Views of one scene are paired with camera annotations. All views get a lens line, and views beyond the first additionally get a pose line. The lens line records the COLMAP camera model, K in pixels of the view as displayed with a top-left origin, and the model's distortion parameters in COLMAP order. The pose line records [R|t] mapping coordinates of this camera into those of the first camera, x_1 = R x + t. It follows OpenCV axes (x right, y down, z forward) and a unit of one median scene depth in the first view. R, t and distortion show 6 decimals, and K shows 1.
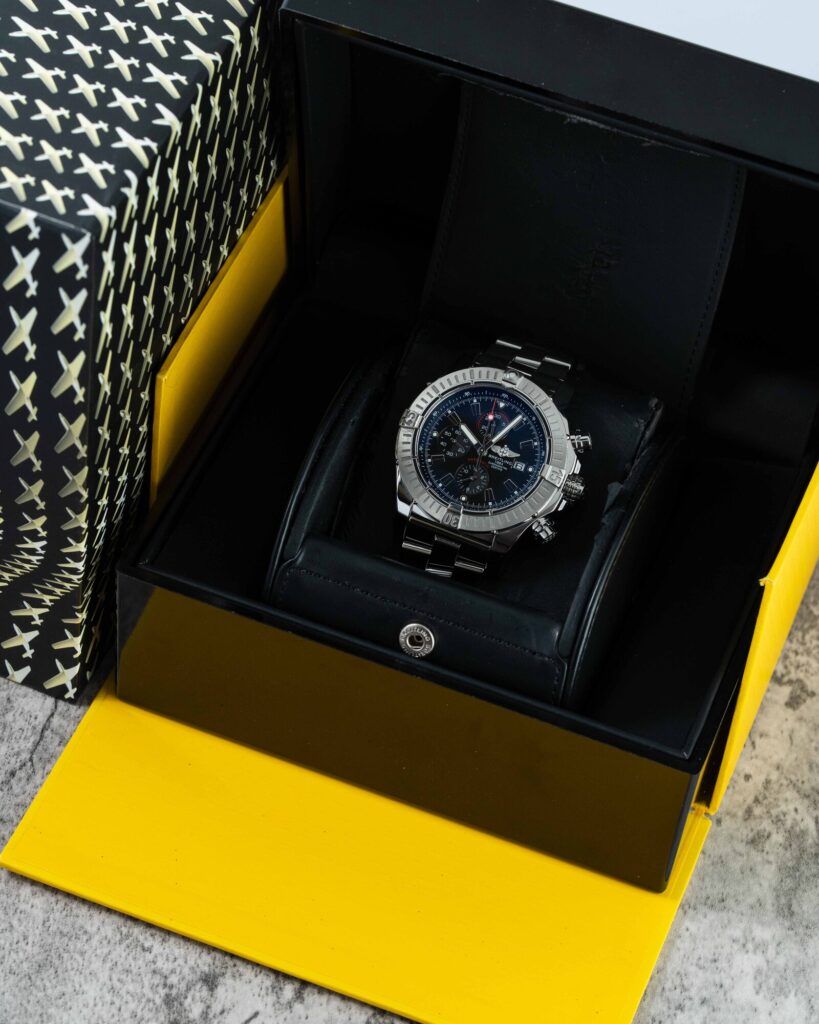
lens RADIAL K [[2881.1, 0, 409.5], [0, 2881.1, 512.0], [0, 0, 1]] dist [-0.050809, -0.010173]
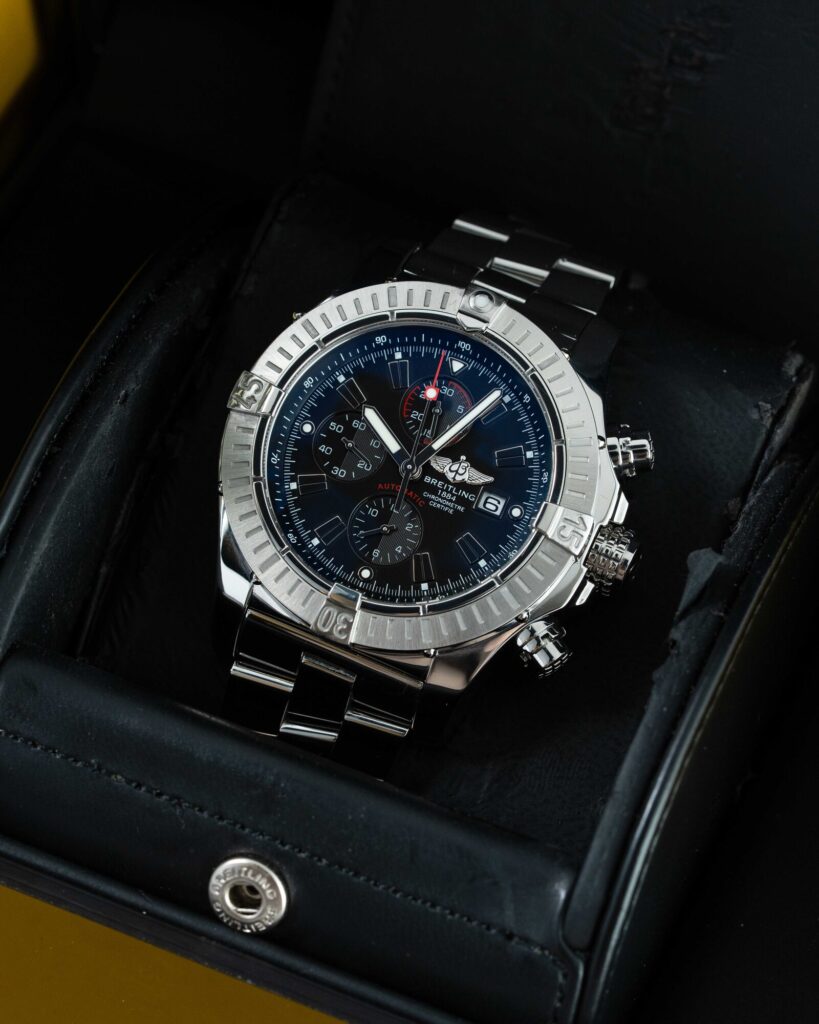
lens RADIAL K [[3659.1, 0, 409.5], [0, 3659.1, 512.0], [0, 0, 1]] dist [-0.019262, -2.101848]
pose [[0.999640, 0.022941, -0.013878, 0.033208], [-0.022543, 0.999349, 0.028169, -0.030420], [0.014515, -0.027846, 0.999507, 0.428498]]
